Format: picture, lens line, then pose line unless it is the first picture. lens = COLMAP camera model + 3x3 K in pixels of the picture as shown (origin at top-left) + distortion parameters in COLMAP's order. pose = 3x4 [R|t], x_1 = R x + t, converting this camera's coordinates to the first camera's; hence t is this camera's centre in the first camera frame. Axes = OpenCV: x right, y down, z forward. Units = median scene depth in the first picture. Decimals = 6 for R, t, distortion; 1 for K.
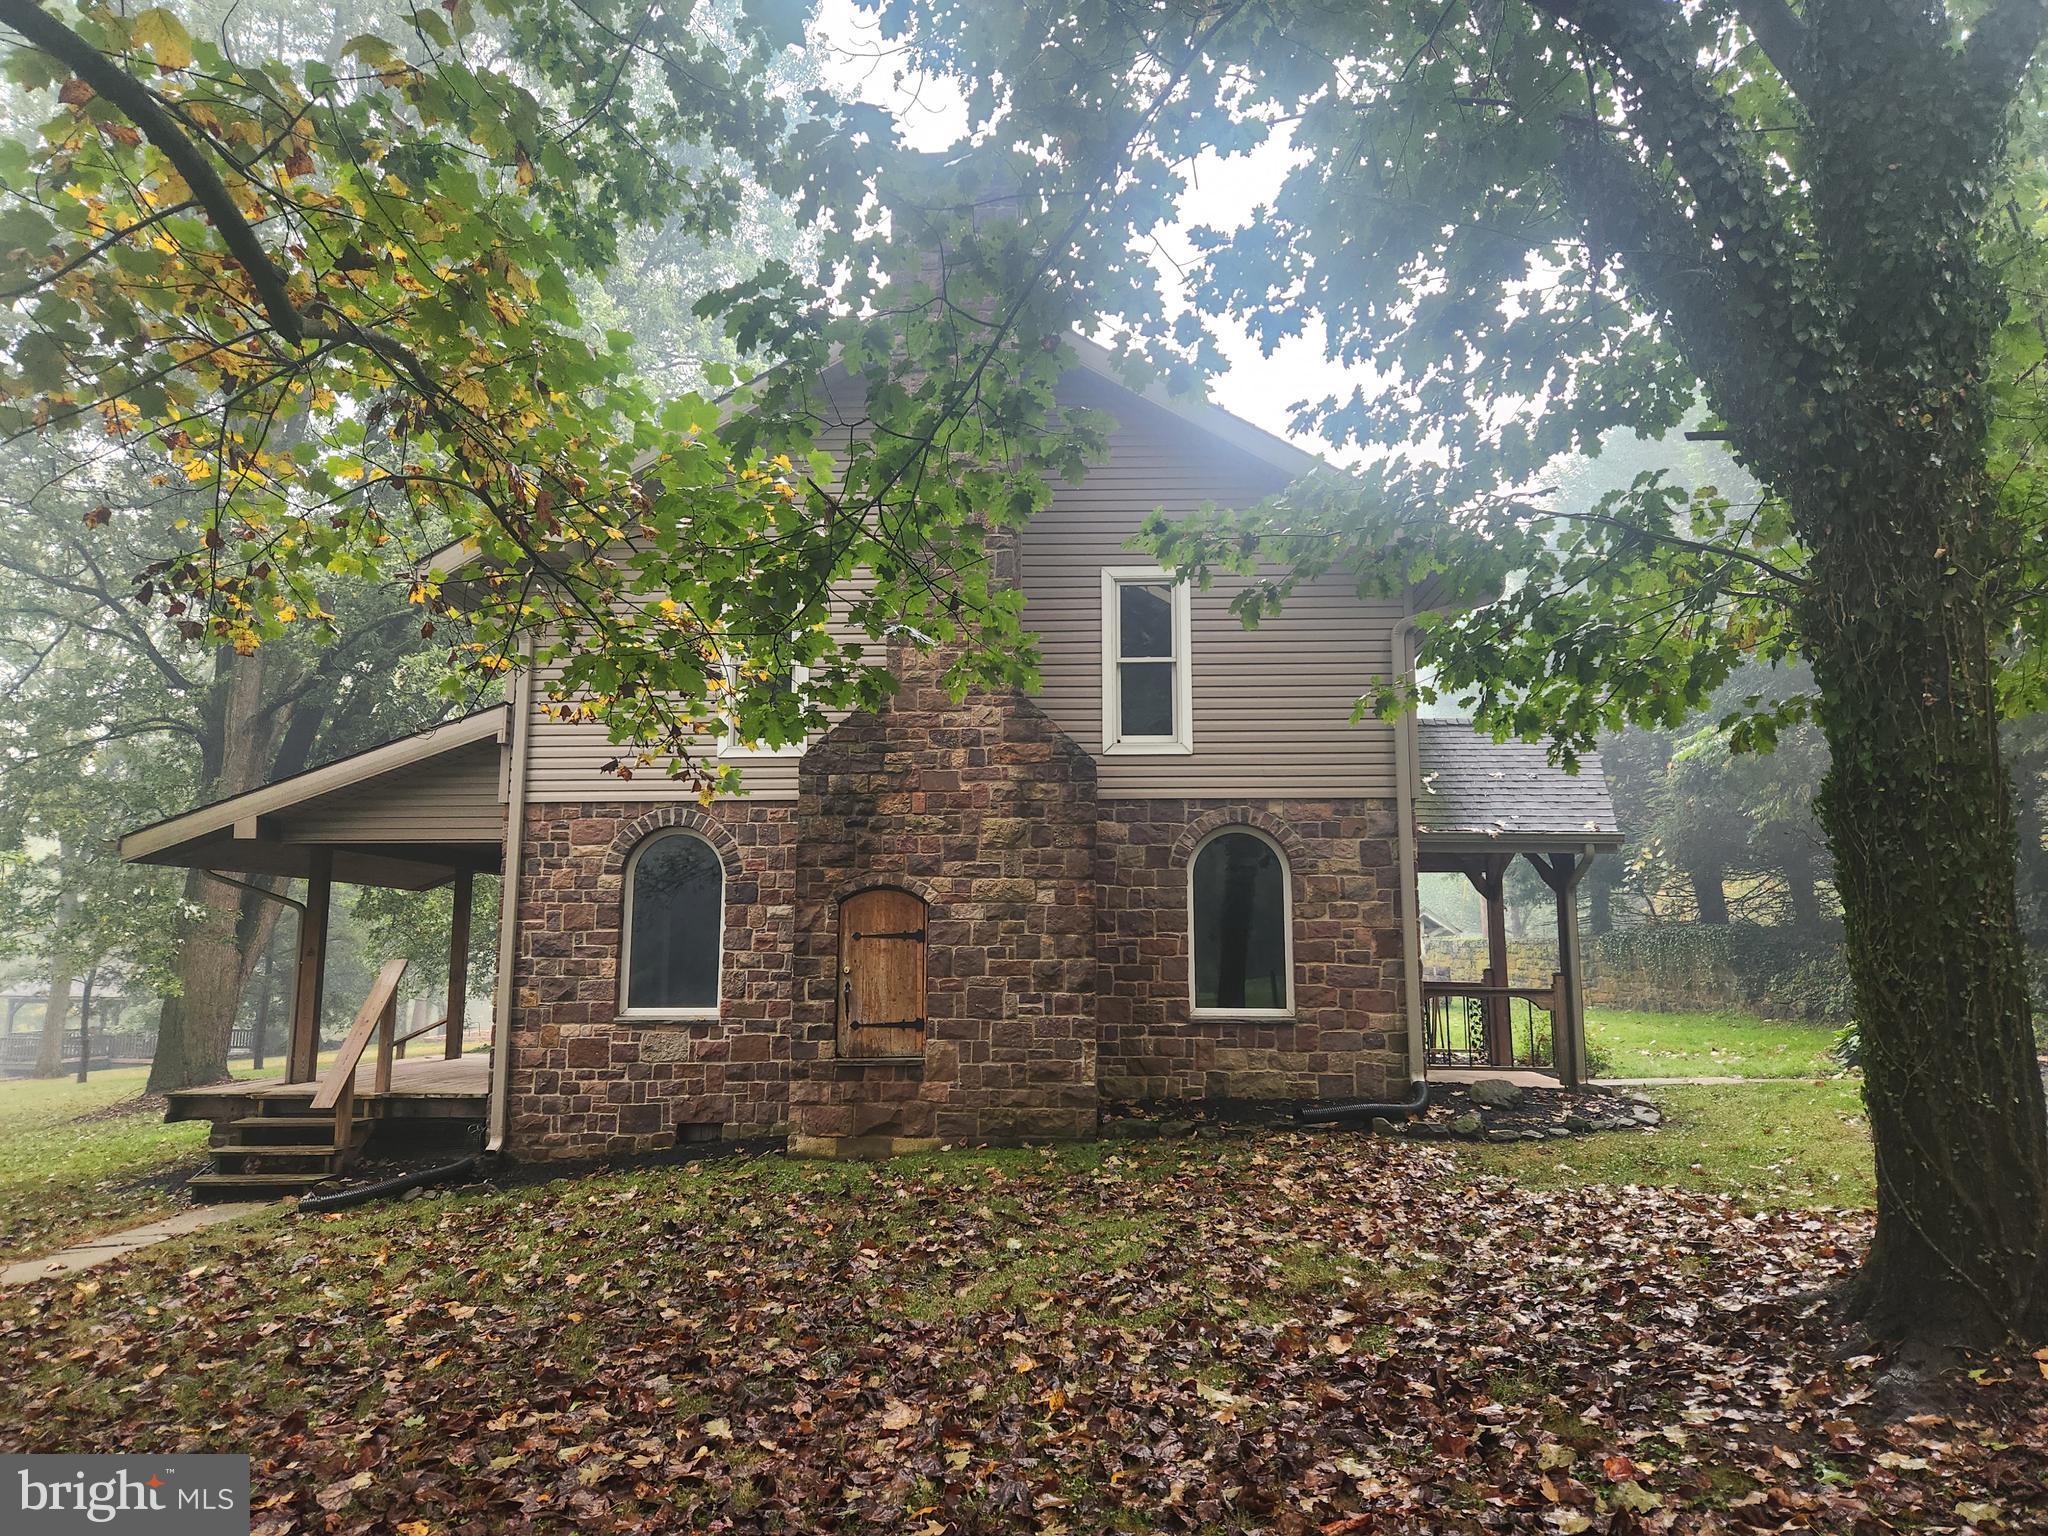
lens RADIAL K [[1391.2, 0, 1025.9], [0, 1391.2, 763.3], [0, 0, 1]] dist [0.059476, -0.049518]
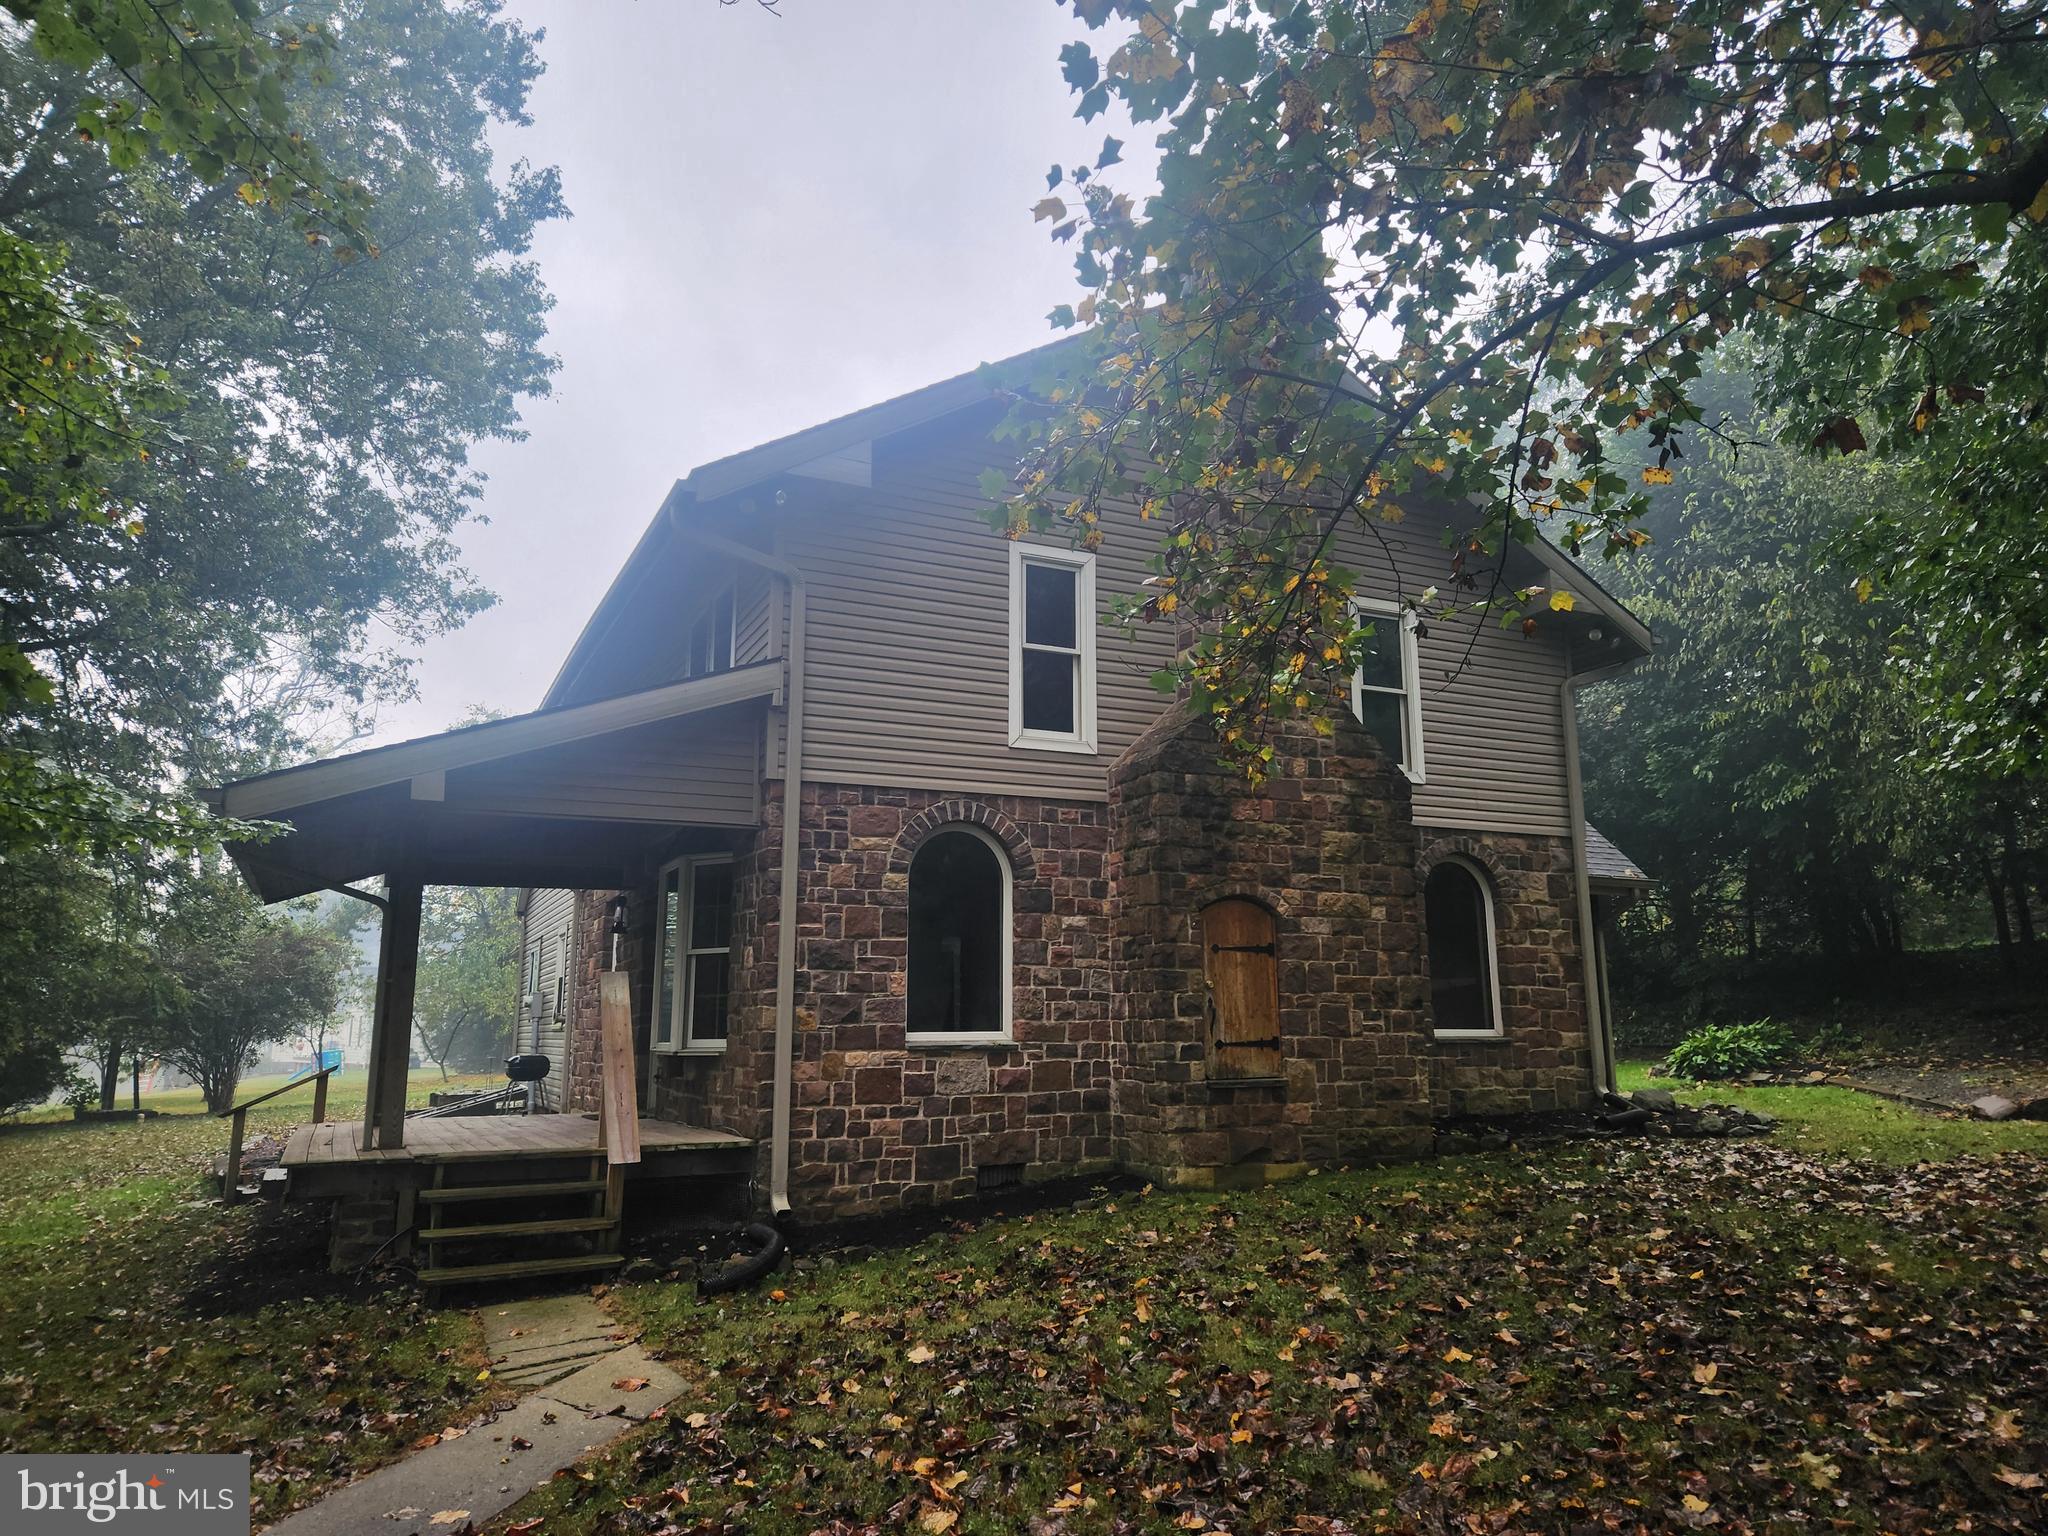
lens RADIAL K [[1391.2, 0, 1025.7], [0, 1391.2, 768.0], [0, 0, 1]] dist [0.059476, -0.049518]
pose [[0.877696, 0.082813, 0.472008, -0.649766], [-0.057751, 0.996055, -0.067369, 0.070503], [-0.475725, 0.031871, 0.879016, 0.226327]]
